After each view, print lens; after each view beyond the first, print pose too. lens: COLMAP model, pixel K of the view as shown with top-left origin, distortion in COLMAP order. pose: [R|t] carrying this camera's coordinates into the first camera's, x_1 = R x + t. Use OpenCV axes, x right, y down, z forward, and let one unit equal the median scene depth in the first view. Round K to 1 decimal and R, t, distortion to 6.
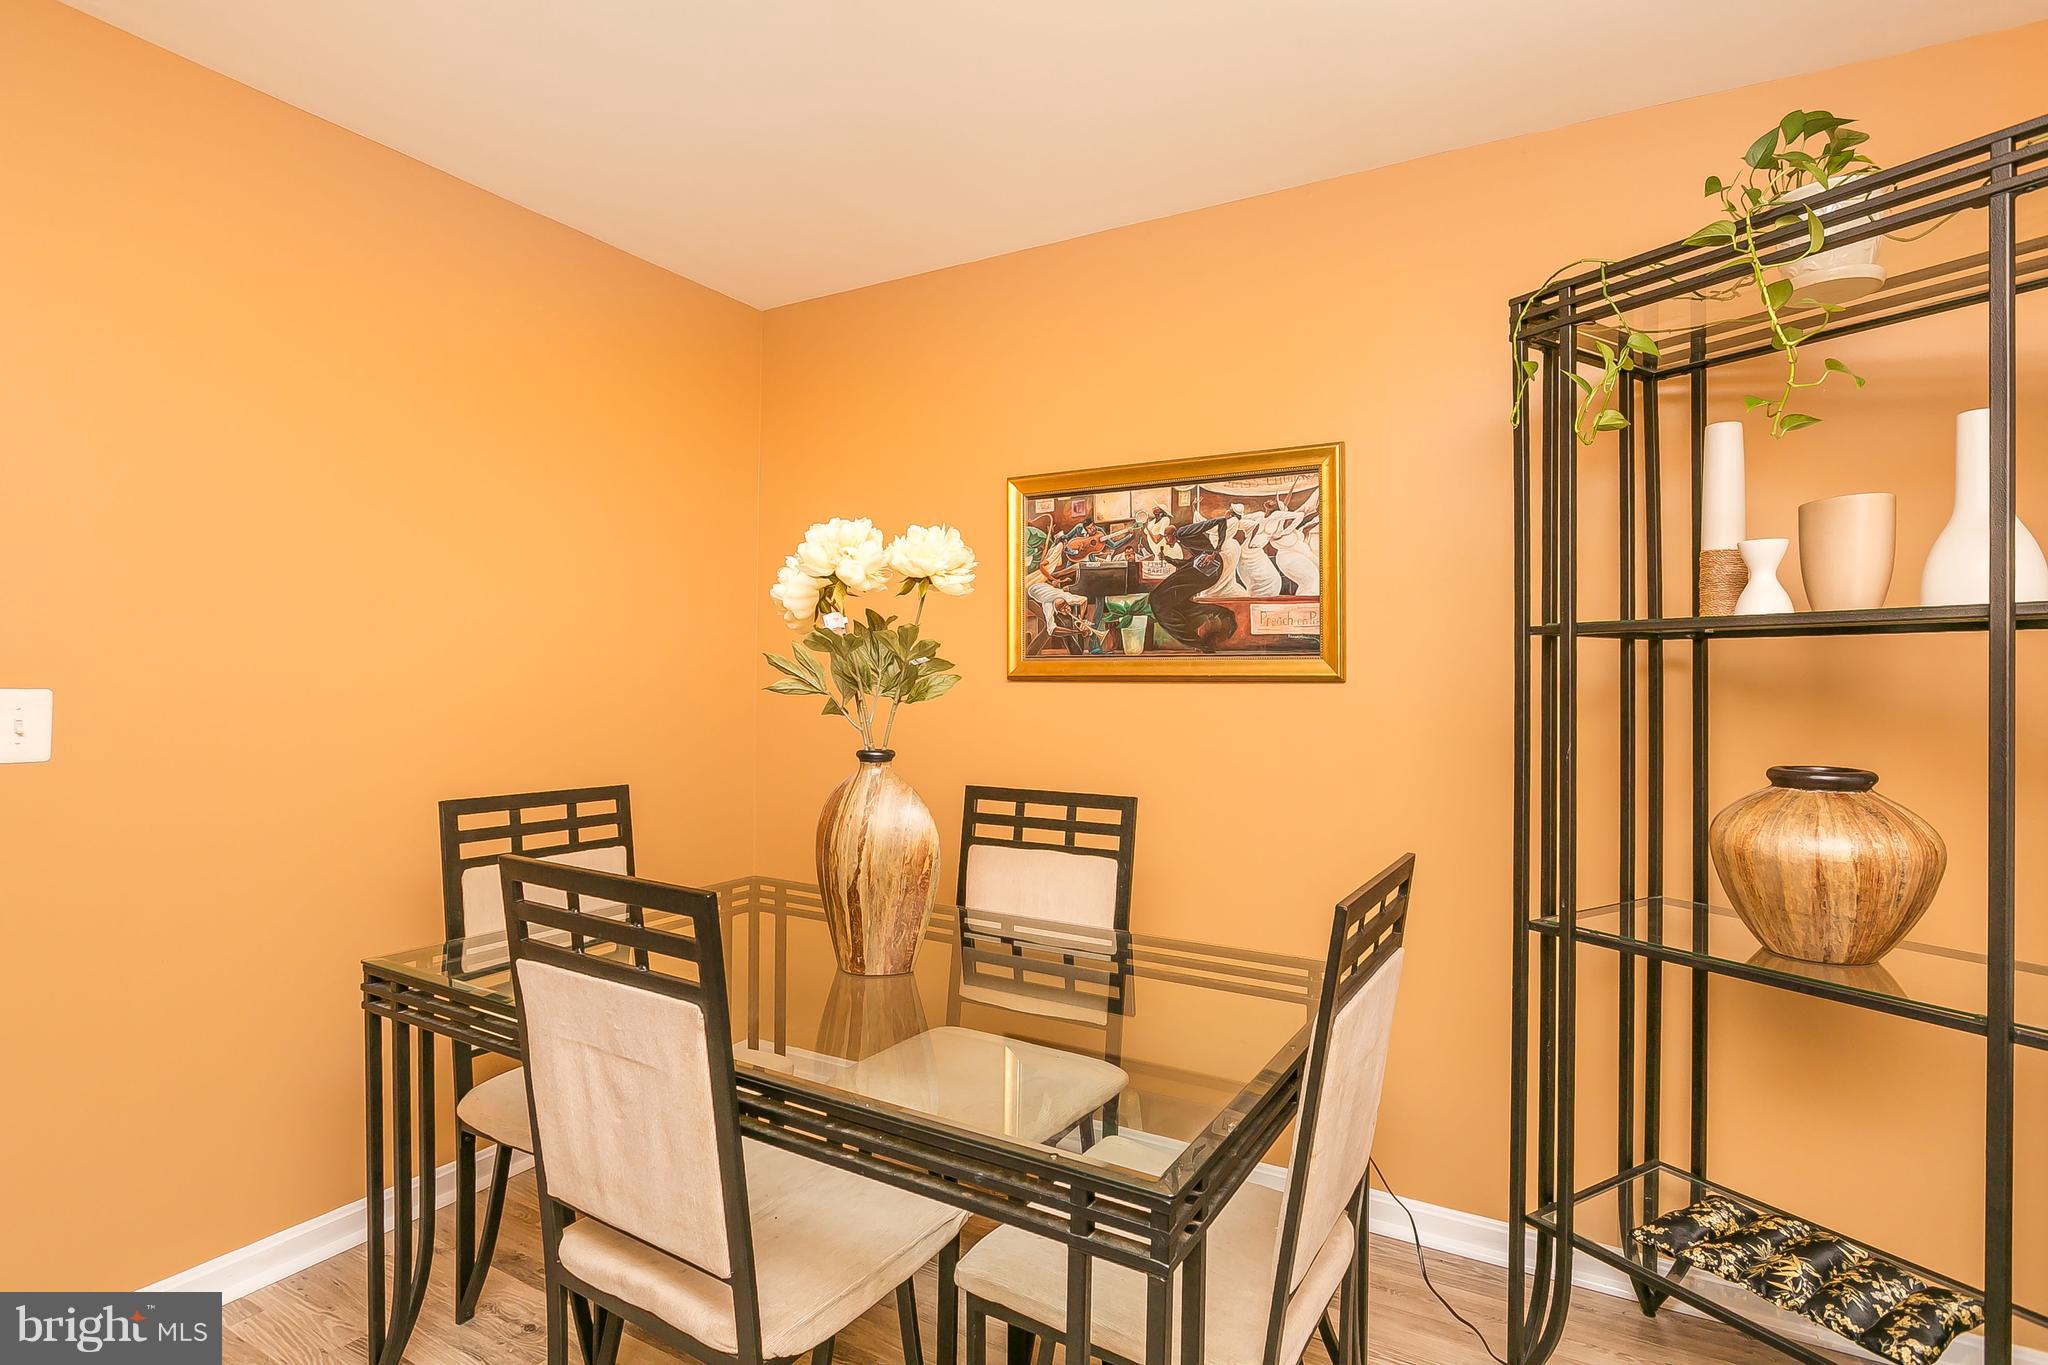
lens RADIAL K [[985.6, 0, 1009.9], [0, 985.6, 679.3], [0, 0, 1]] dist [-0.021769, 0.000472]
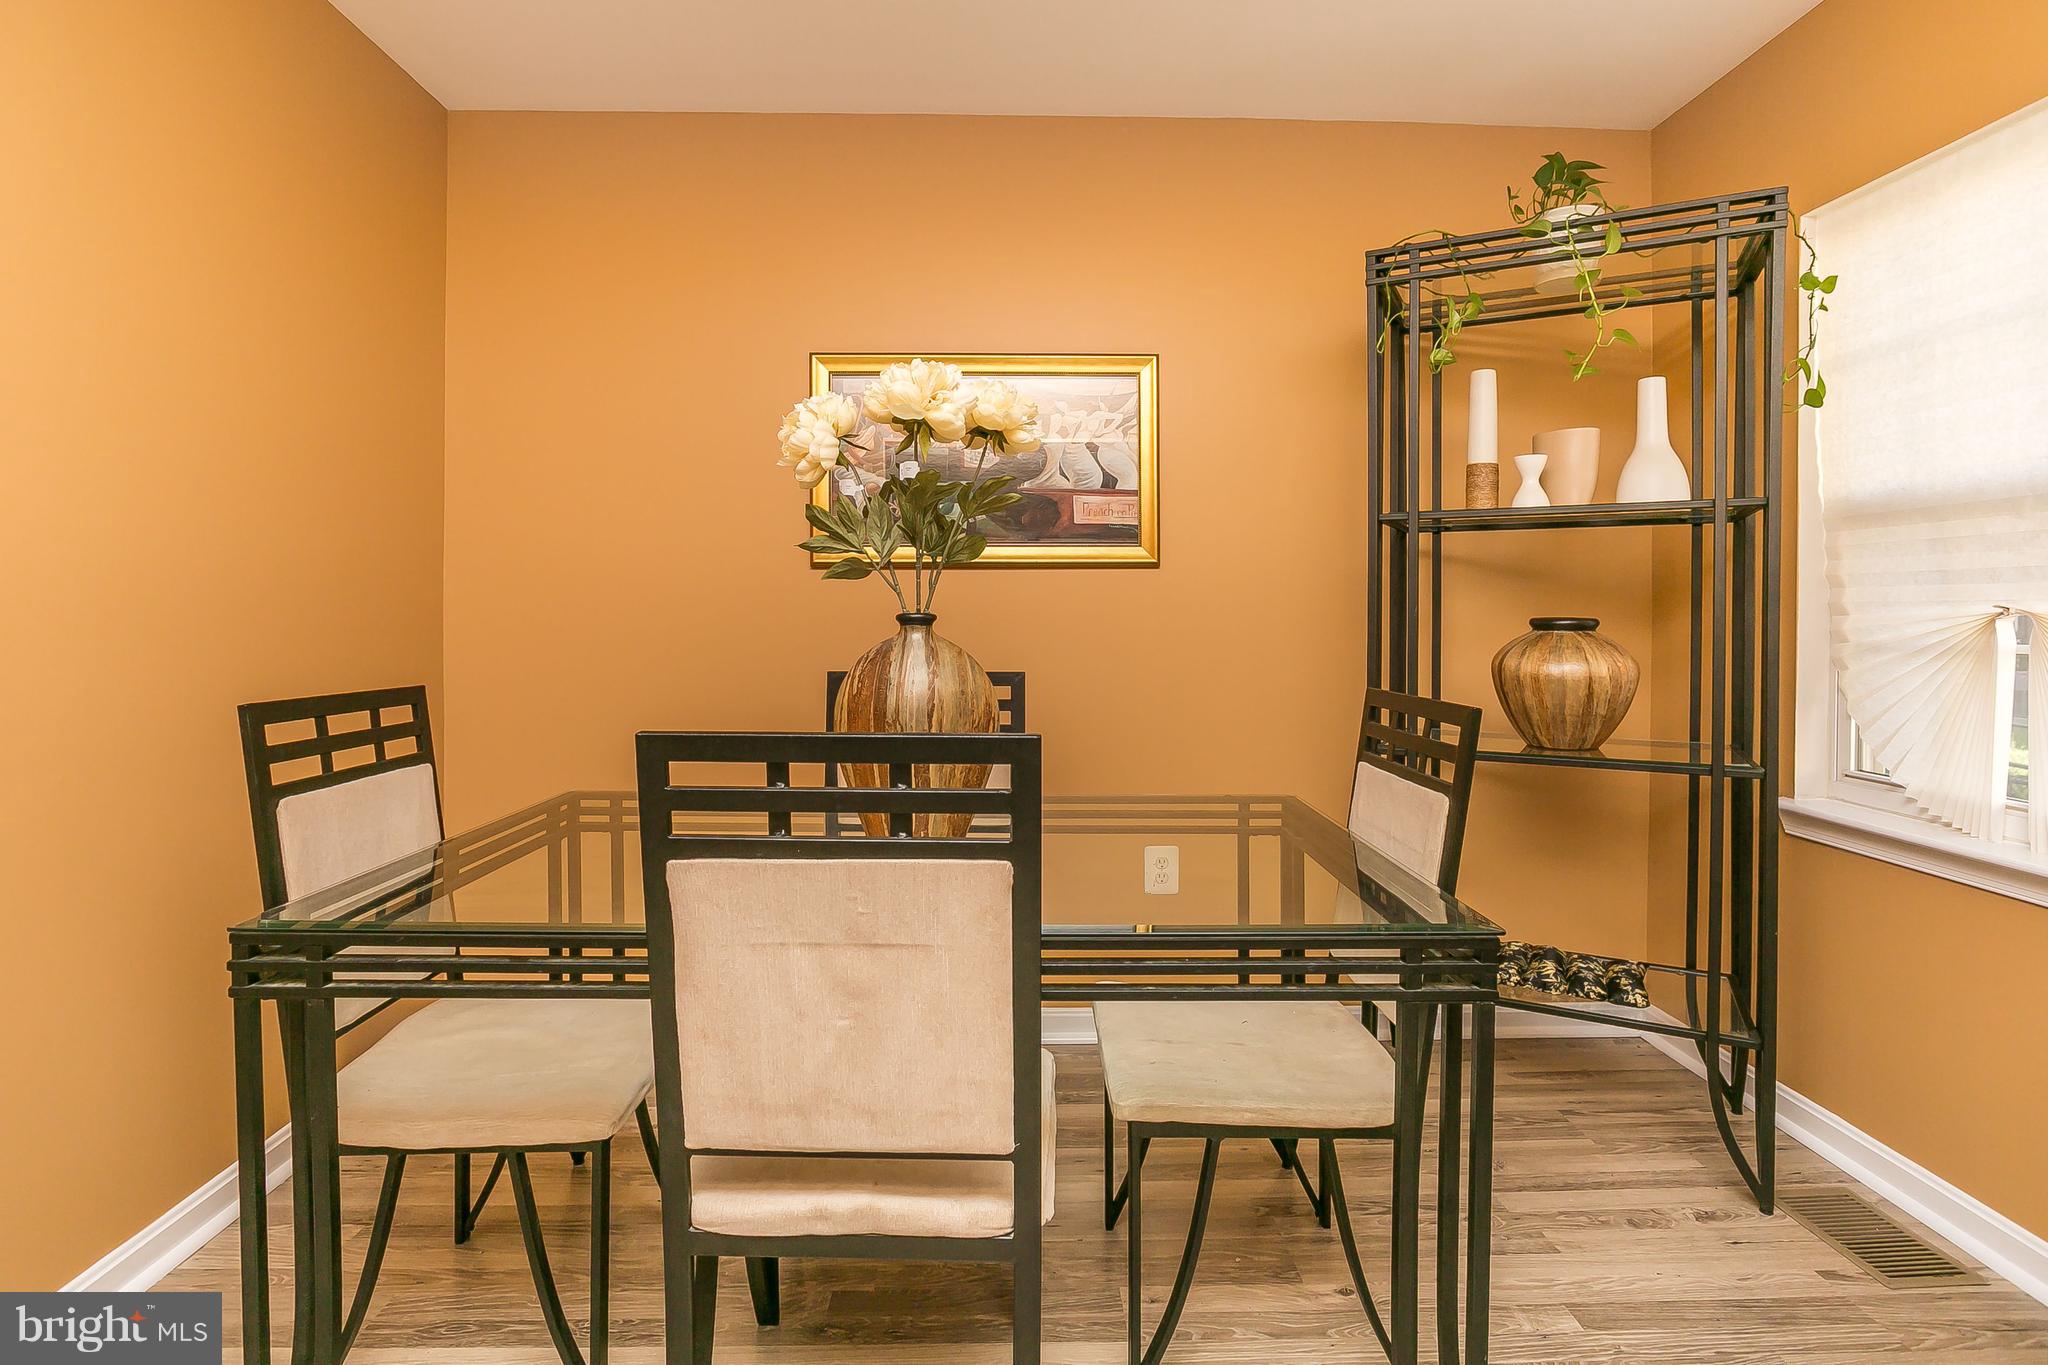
lens RADIAL K [[985.7, 0, 1015.5], [0, 985.7, 627.2], [0, 0, 1]] dist [-0.018978, 0.001442]
pose [[0.864533, -0.014176, 0.502376, -0.360980], [0.002594, 0.999715, 0.023744, 0.042929], [-0.502569, -0.019225, 0.864323, 0.095270]]
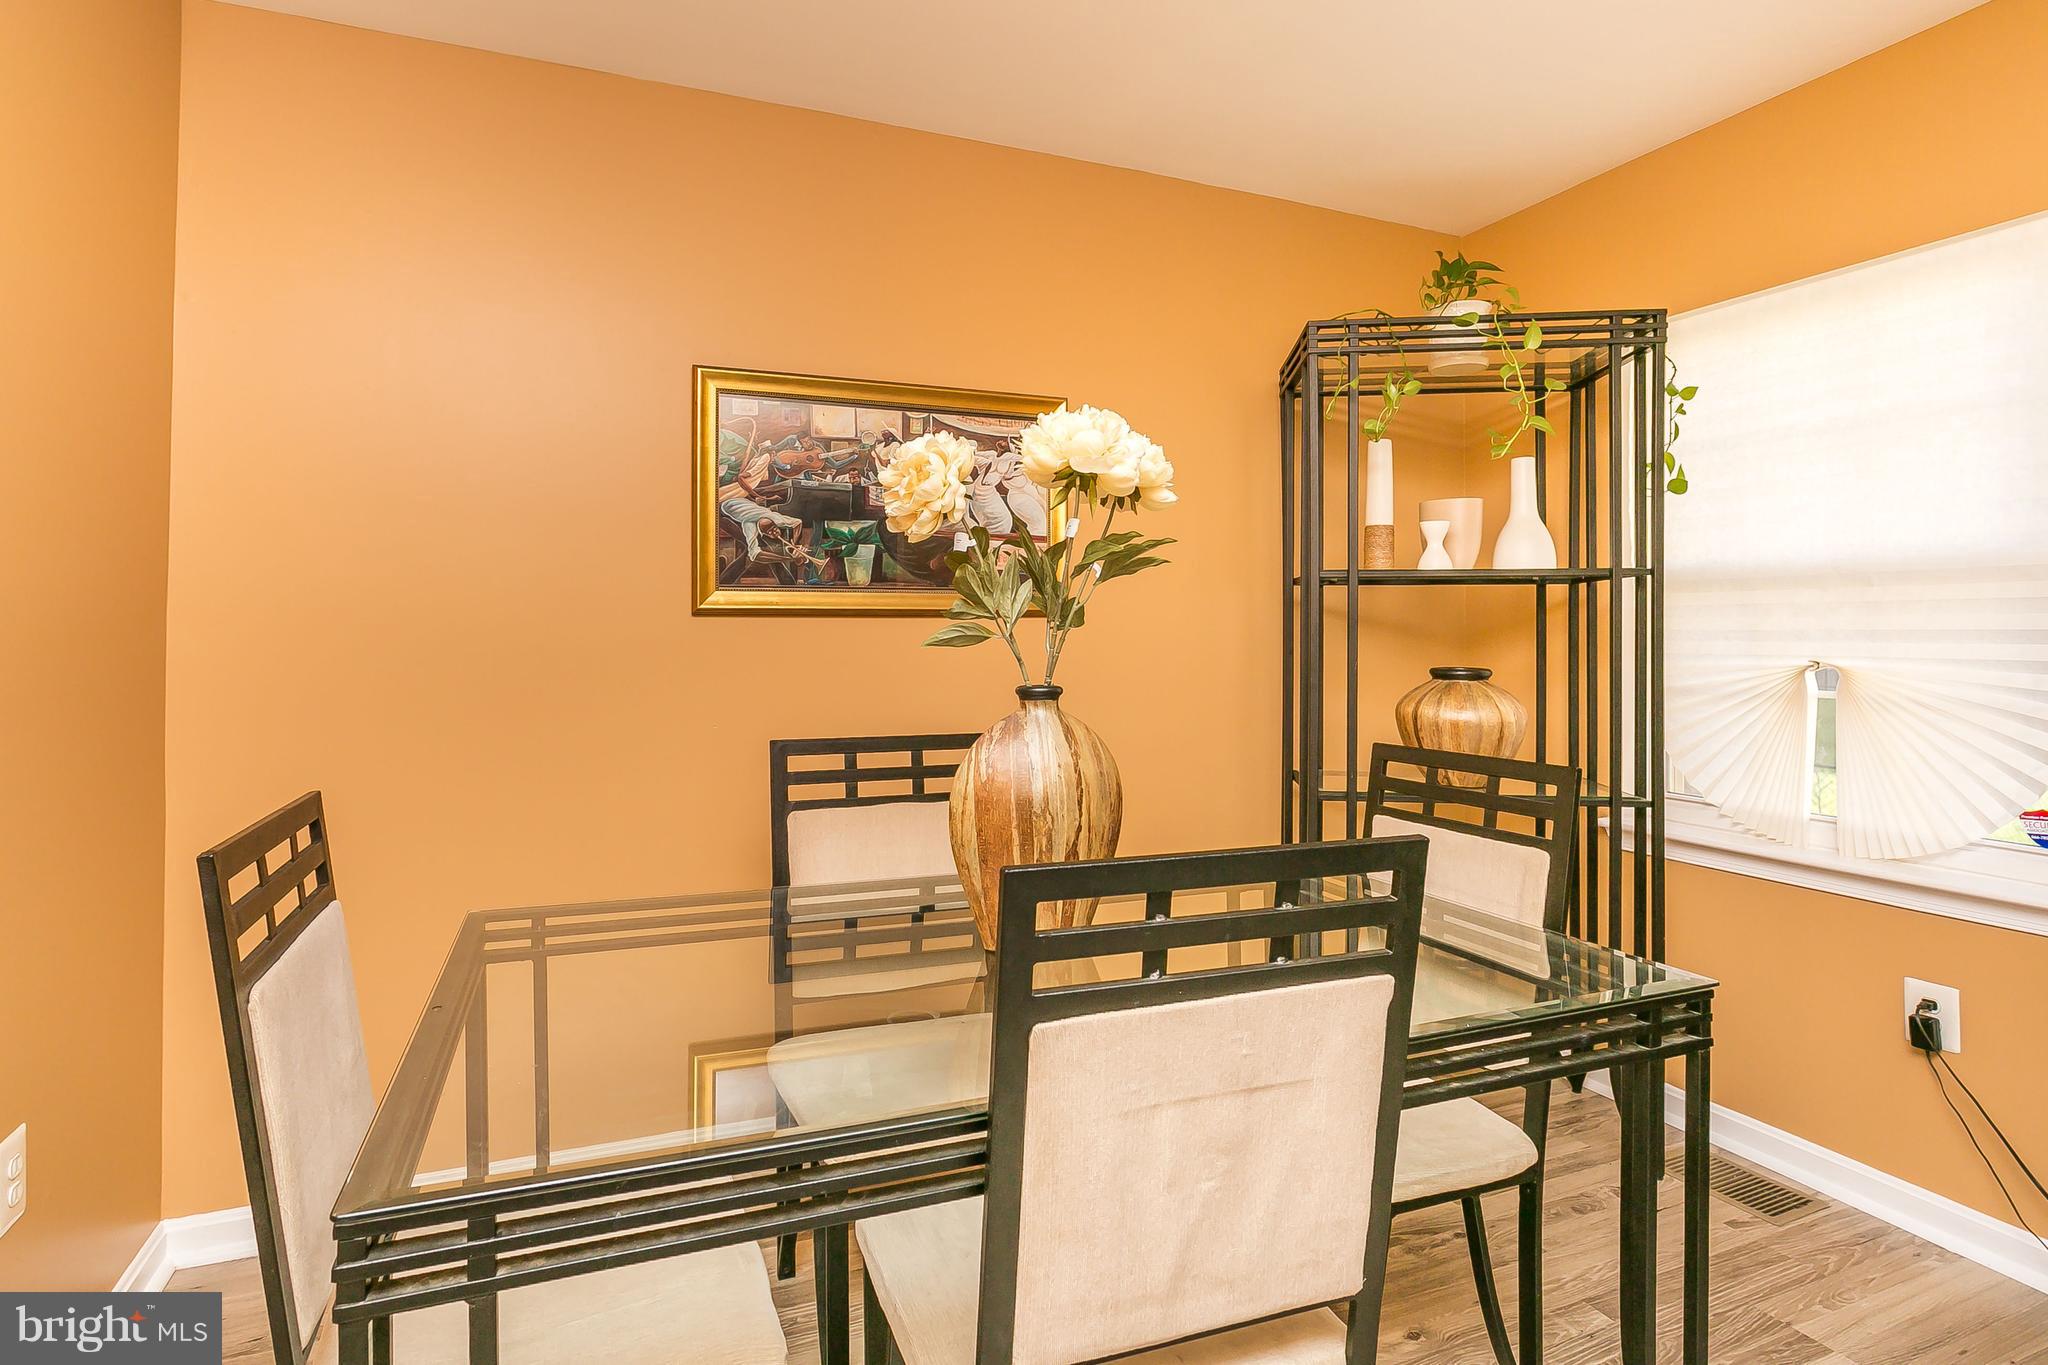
lens RADIAL K [[1001.0, 0, 985.6], [0, 1001.0, 636.2], [0, 0, 1]] dist [-0.015374, -0.000360]
pose [[0.640911, -0.008691, 0.767566, -0.559901], [0.003015, 0.999957, 0.008805, 0.014879], [-0.767610, -0.003329, 0.640909, 0.335518]]
